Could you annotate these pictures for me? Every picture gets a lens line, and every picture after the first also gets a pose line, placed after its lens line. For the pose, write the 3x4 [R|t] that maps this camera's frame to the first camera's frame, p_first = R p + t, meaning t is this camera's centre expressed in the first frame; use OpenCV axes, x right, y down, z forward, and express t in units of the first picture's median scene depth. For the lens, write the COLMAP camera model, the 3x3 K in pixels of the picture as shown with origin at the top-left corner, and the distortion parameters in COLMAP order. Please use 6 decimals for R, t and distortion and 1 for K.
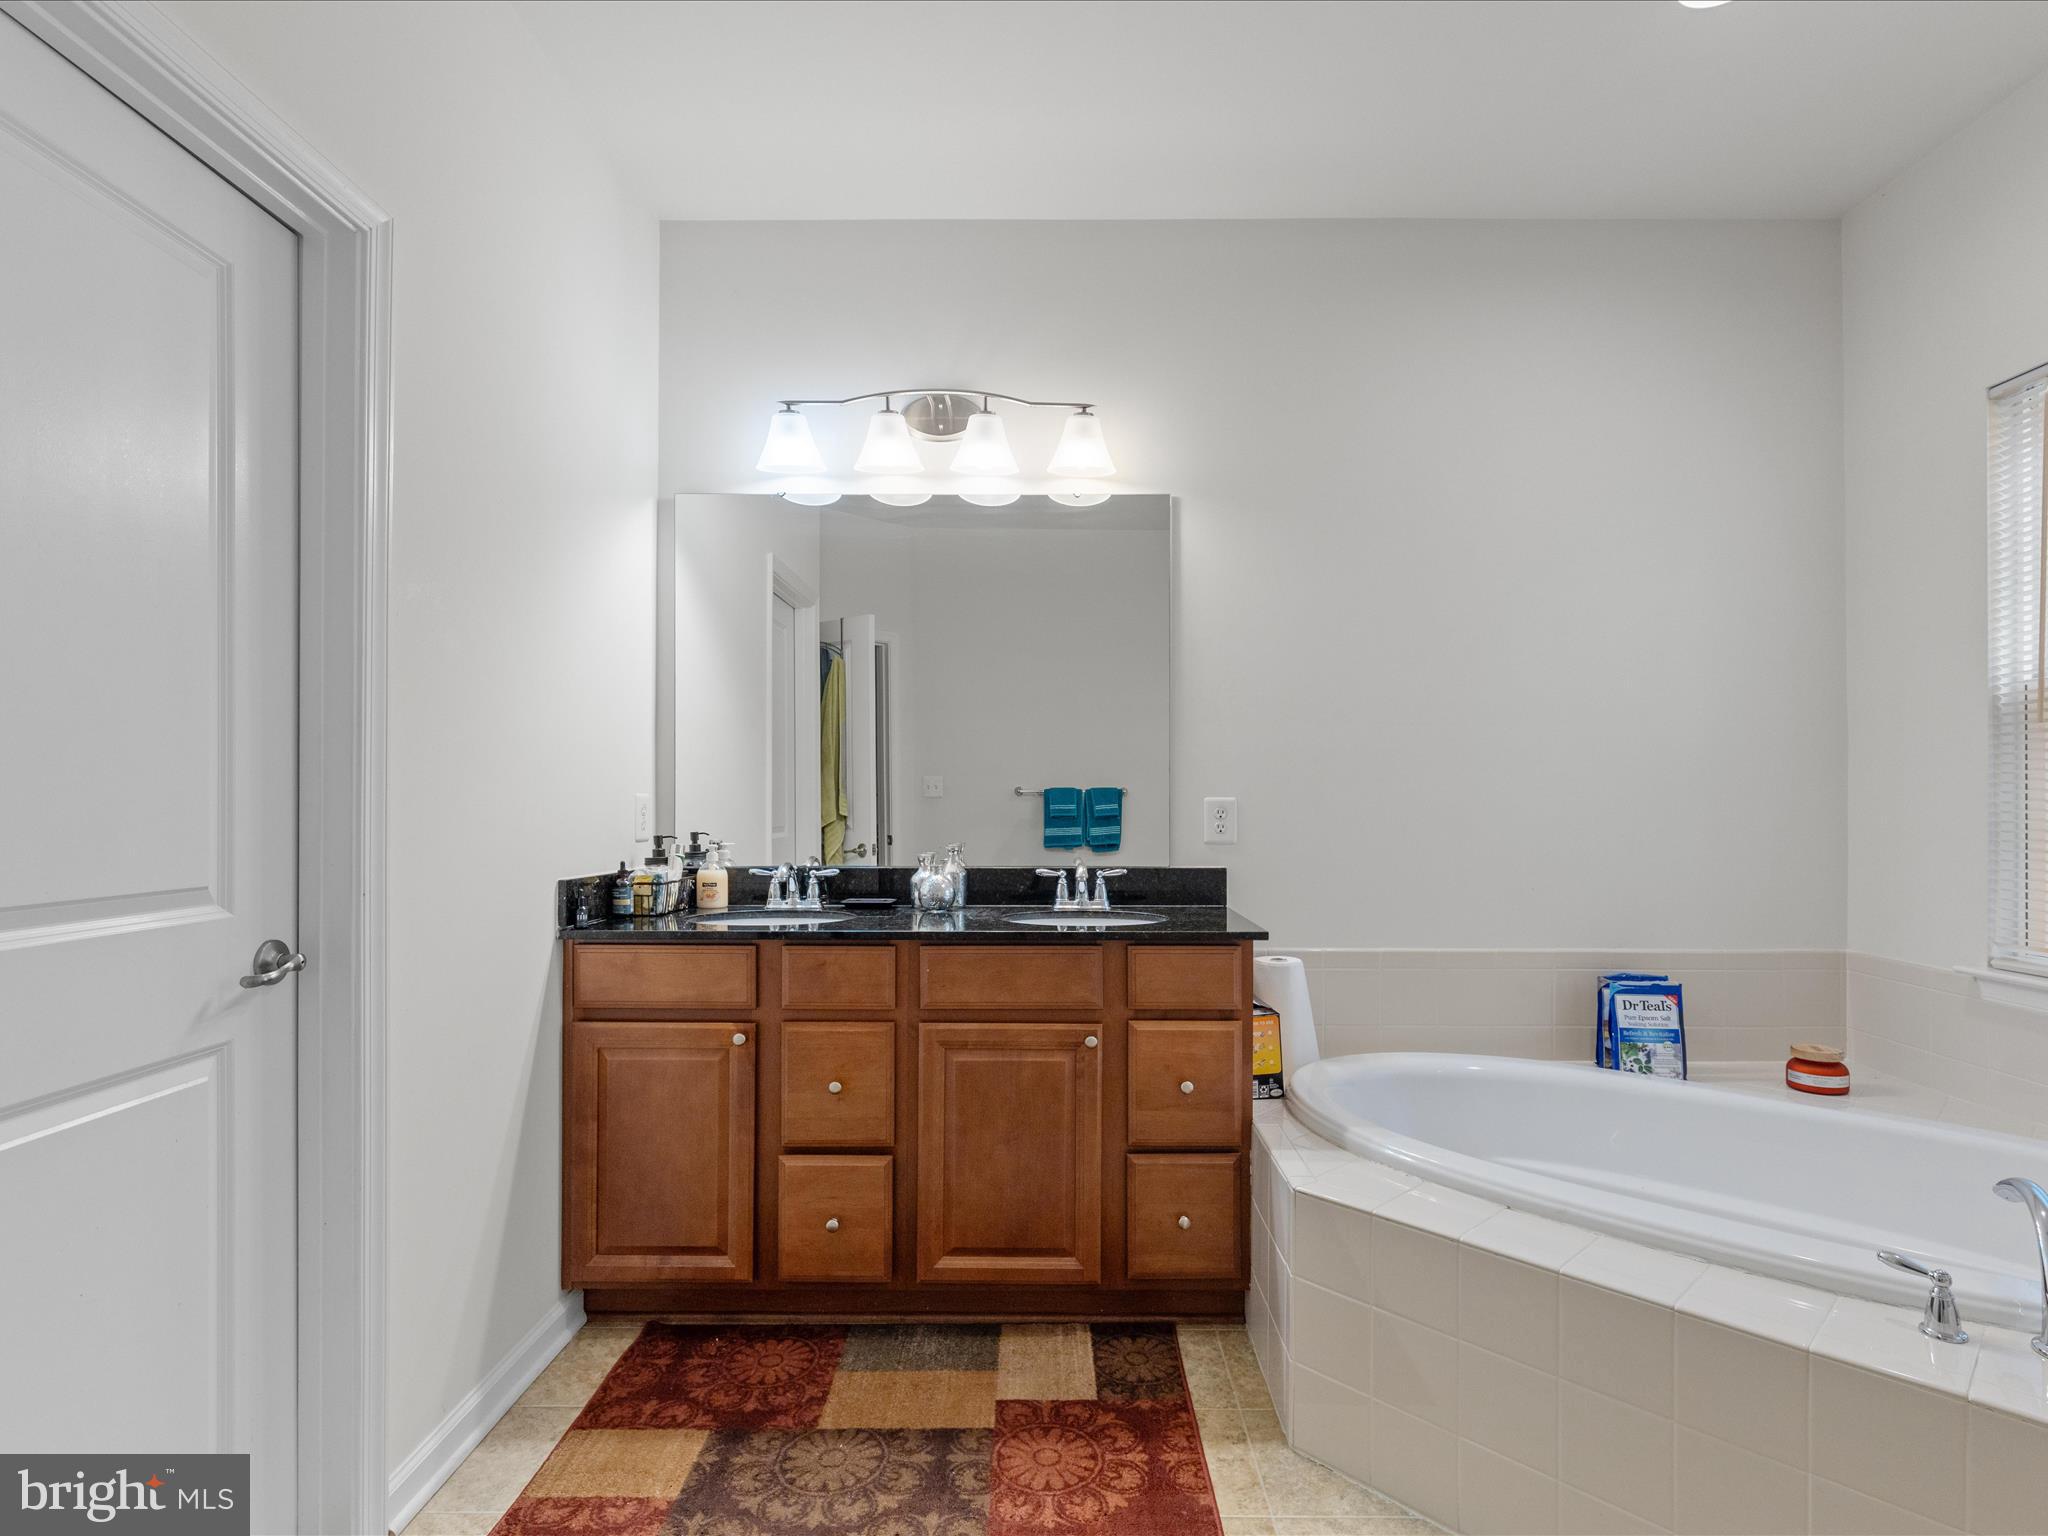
lens RADIAL K [[1037.9, 0, 1028.5], [0, 1037.9, 796.6], [0, 0, 1]] dist [0.002118, -0.001247]
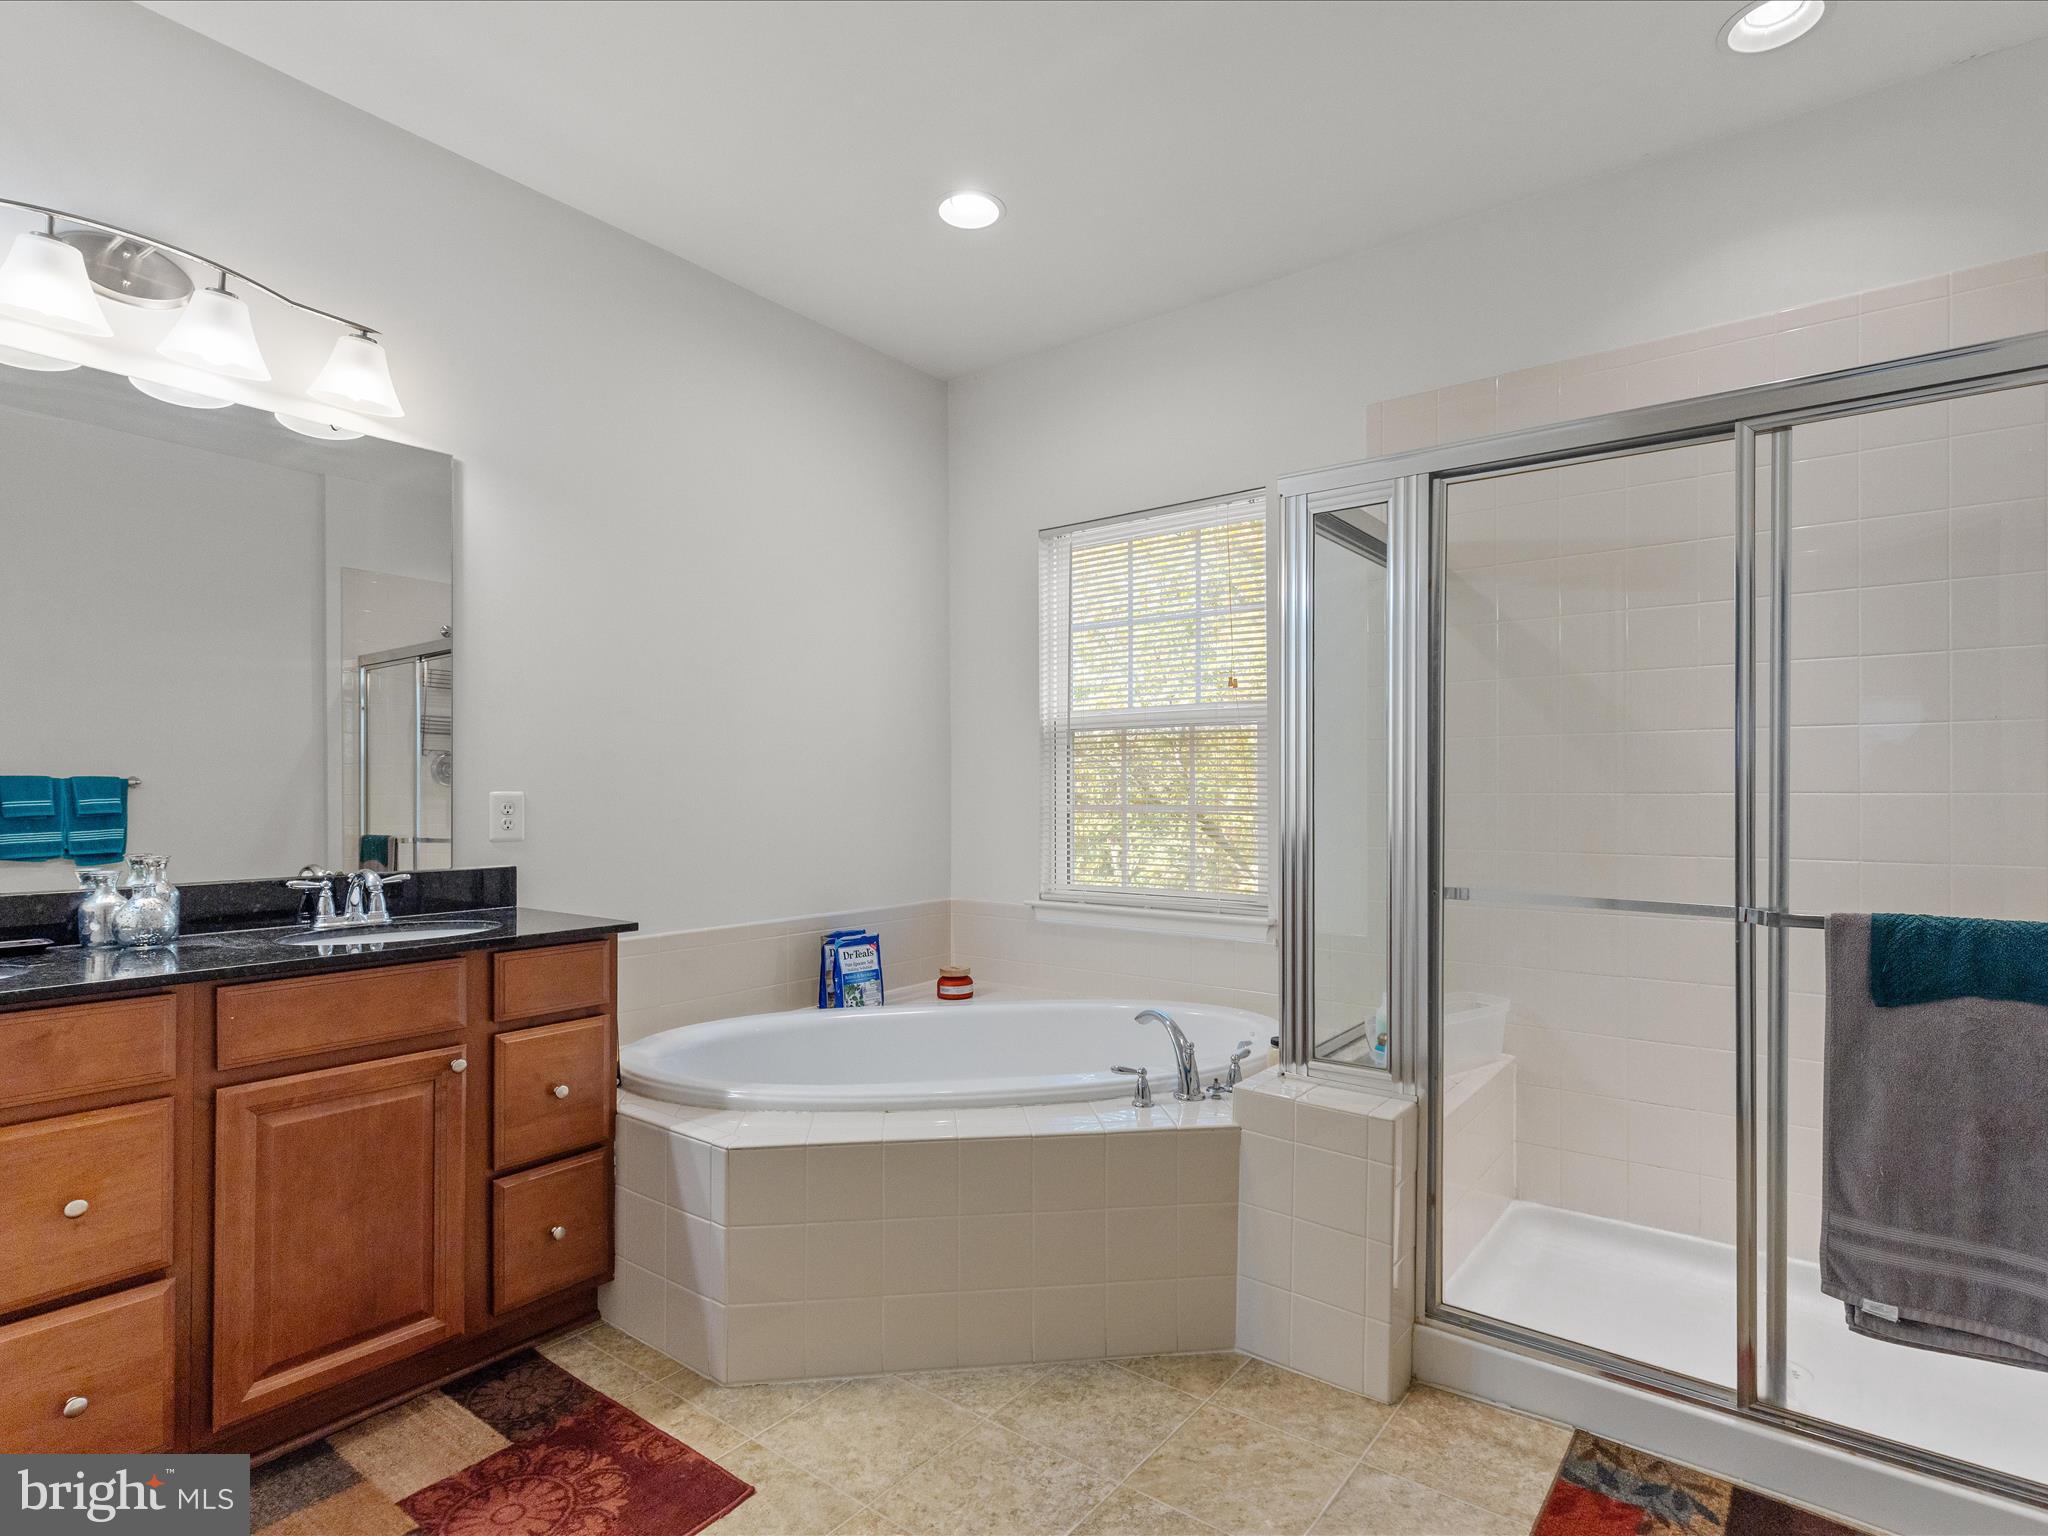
lens RADIAL K [[1060.4, 0, 1022.8], [0, 1060.4, 785.8], [0, 0, 1]] dist [0.007938, -0.002452]
pose [[0.602264, 0.002662, 0.798293, -0.370008], [-0.001402, 0.999996, -0.002277, -0.003363], [-0.798296, 0.000252, 0.602266, 0.058978]]
